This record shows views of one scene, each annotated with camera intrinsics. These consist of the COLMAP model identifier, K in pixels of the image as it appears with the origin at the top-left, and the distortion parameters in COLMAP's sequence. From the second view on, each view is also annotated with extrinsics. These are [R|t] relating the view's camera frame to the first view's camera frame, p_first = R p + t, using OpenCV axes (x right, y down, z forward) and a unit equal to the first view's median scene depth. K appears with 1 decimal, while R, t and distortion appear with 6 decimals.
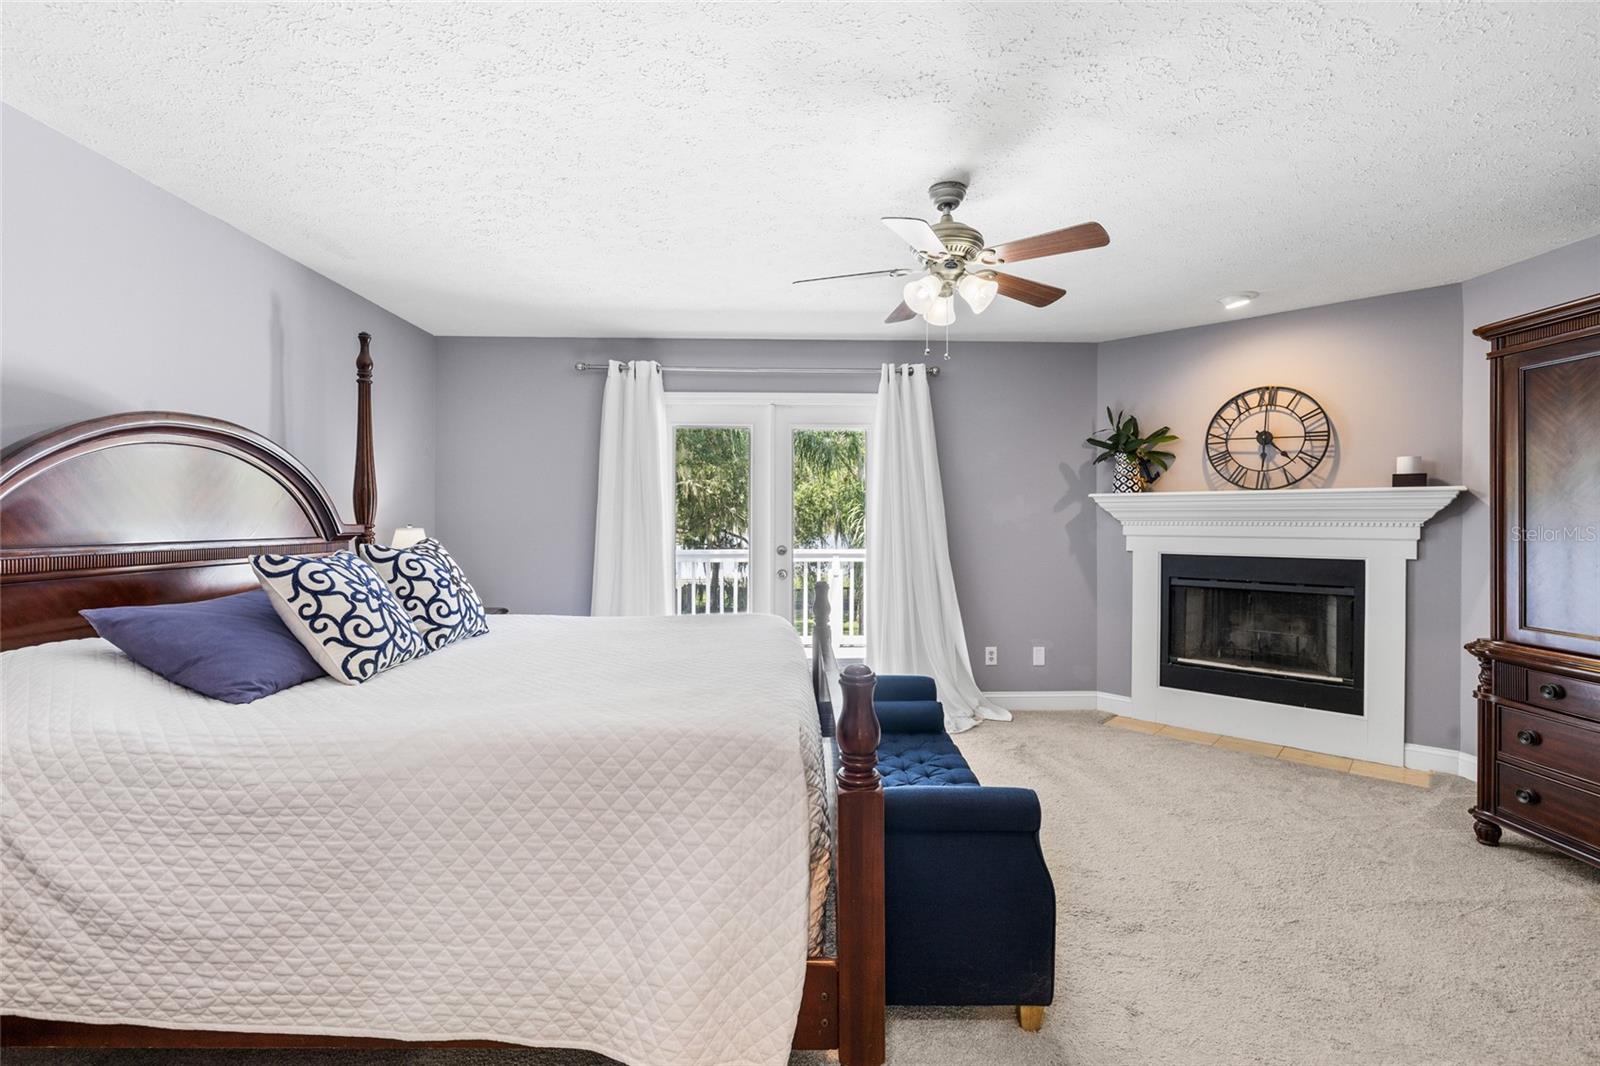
lens RADIAL K [[718.6, 0, 793.8], [0, 718.6, 520.0], [0, 0, 1]] dist [-0.003367, -0.000059]
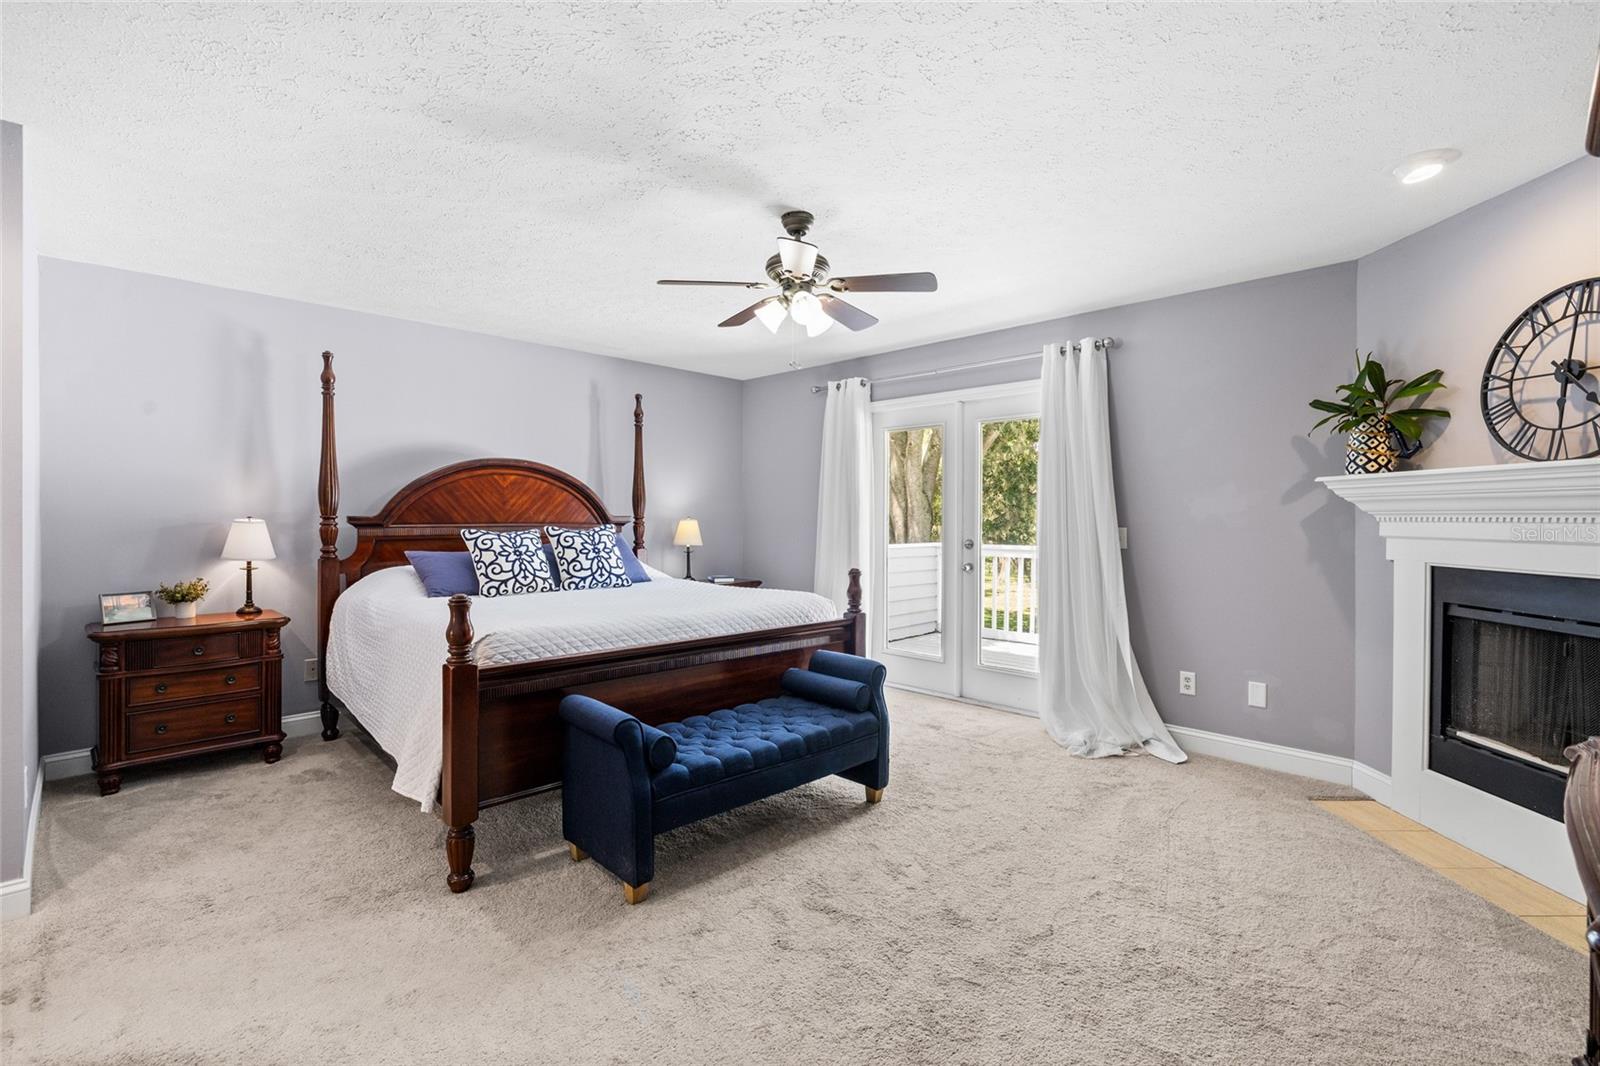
lens RADIAL K [[718.6, 0, 793.8], [0, 718.6, 520.0], [0, 0, 1]] dist [-0.003367, -0.000059]
pose [[0.681669, 0.005627, -0.731640, 0.641854], [-0.003769, 0.999984, 0.004179, 0.005293], [0.731651, -0.000091, 0.681679, 0.146237]]
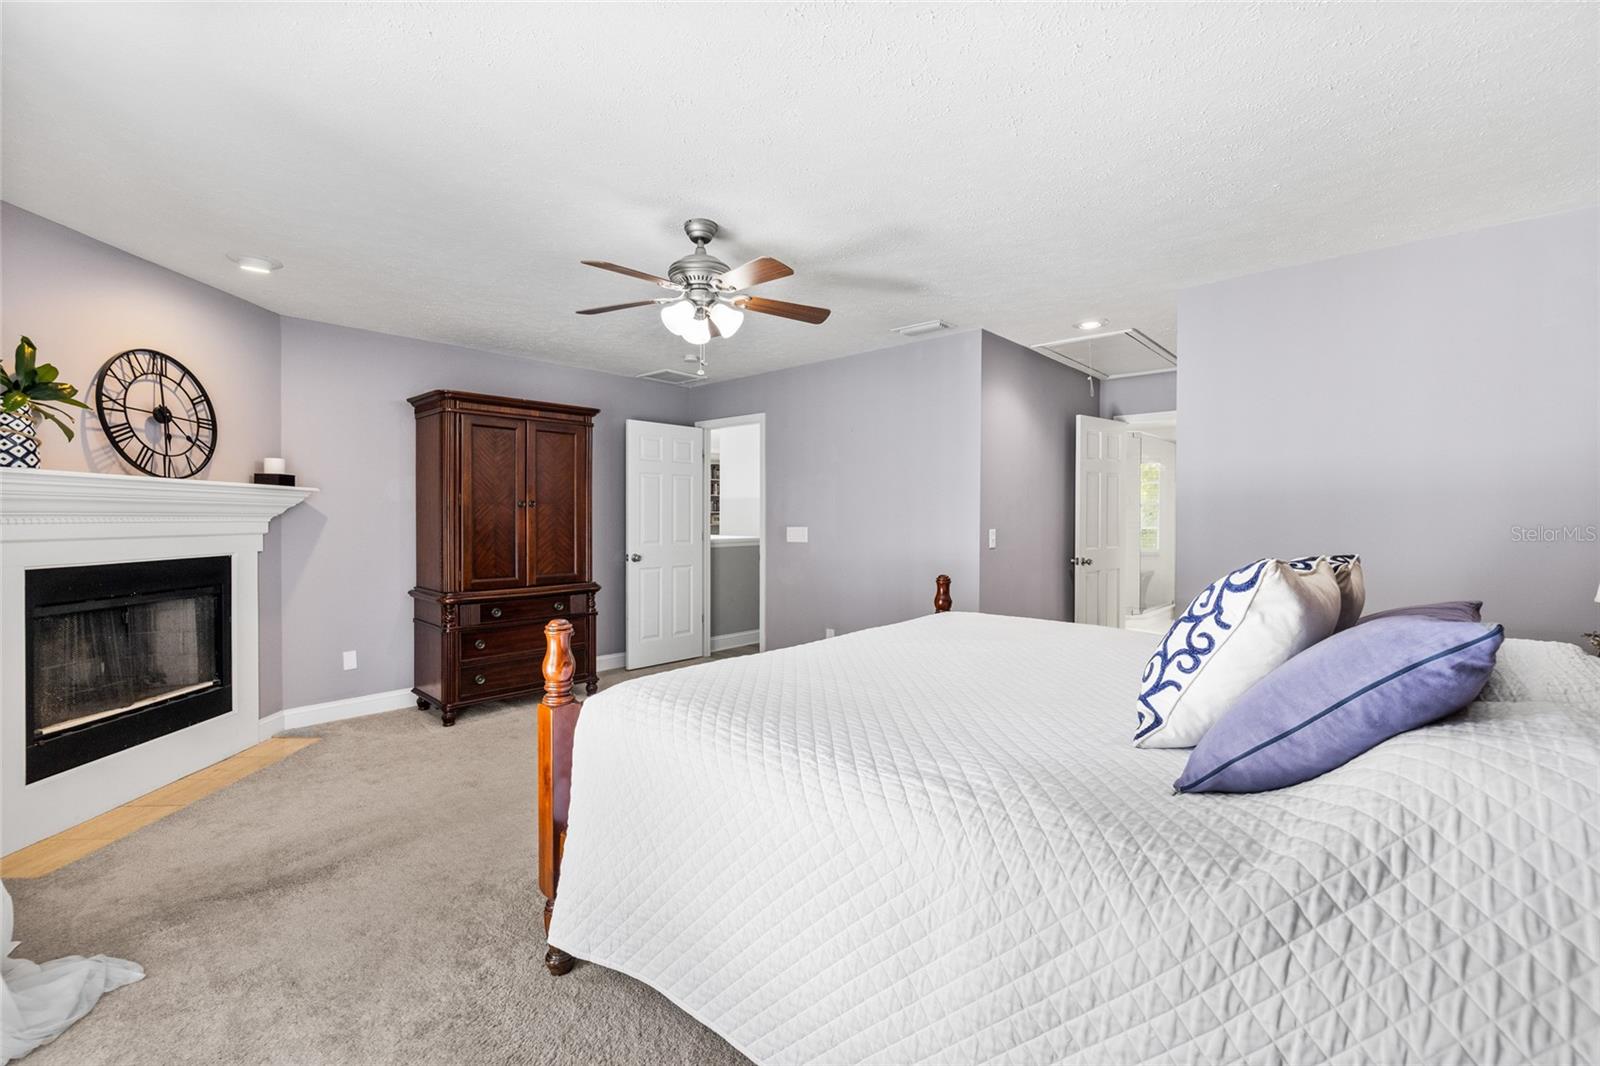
lens RADIAL K [[678.8, 0, 808.7], [0, 678.8, 526.9], [0, 0, 1]] dist [-0.000602, -0.000167]
pose [[-0.724963, -0.010708, 0.688705, -0.407007], [-0.000824, 0.999892, 0.014679, 0.001233], [-0.688788, 0.010075, -0.724893, 1.037163]]
